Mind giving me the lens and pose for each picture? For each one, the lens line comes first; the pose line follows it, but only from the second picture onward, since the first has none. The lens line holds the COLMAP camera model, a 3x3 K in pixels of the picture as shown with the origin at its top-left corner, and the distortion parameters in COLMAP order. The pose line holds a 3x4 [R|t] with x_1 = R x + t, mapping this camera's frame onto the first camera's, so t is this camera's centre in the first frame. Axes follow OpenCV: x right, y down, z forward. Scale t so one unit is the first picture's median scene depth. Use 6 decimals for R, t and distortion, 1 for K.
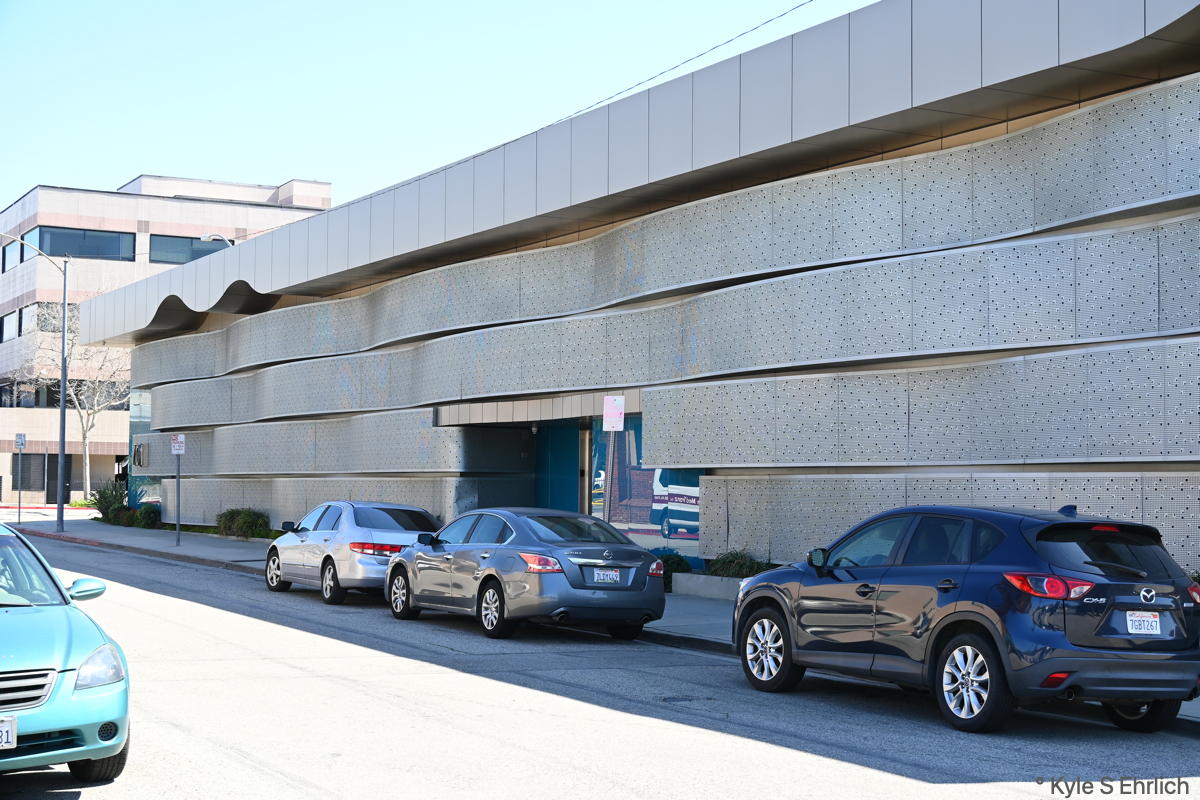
lens RADIAL K [[1827.7, 0, 606.1], [0, 1827.7, 398.0], [0, 0, 1]] dist [0.026489, -0.084063]
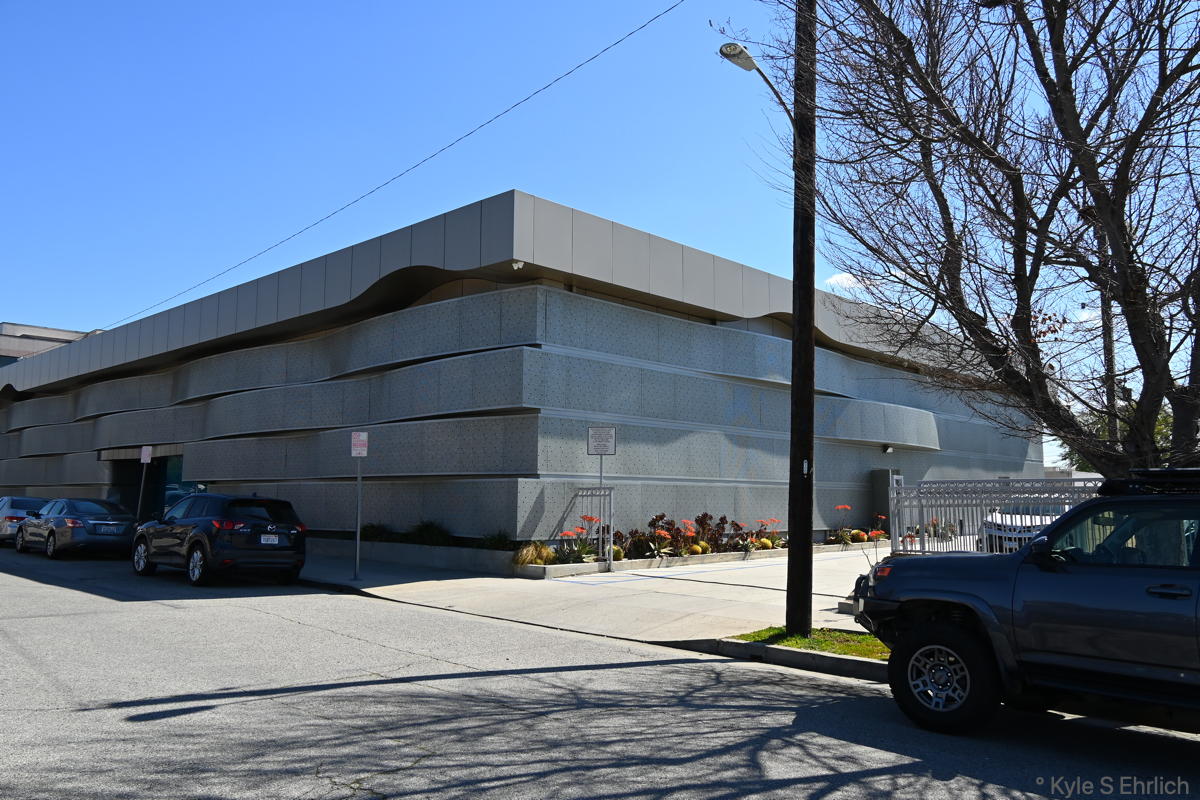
lens RADIAL K [[909.1, 0, 601.3], [0, 909.1, 400.0], [0, 0, 1]] dist [0.021775, -0.022228]
pose [[0.953323, 0.031637, 0.300292, 0.301340], [-0.014536, 0.998151, -0.059013, 0.000109], [-0.301604, 0.051893, 0.952020, -0.285770]]
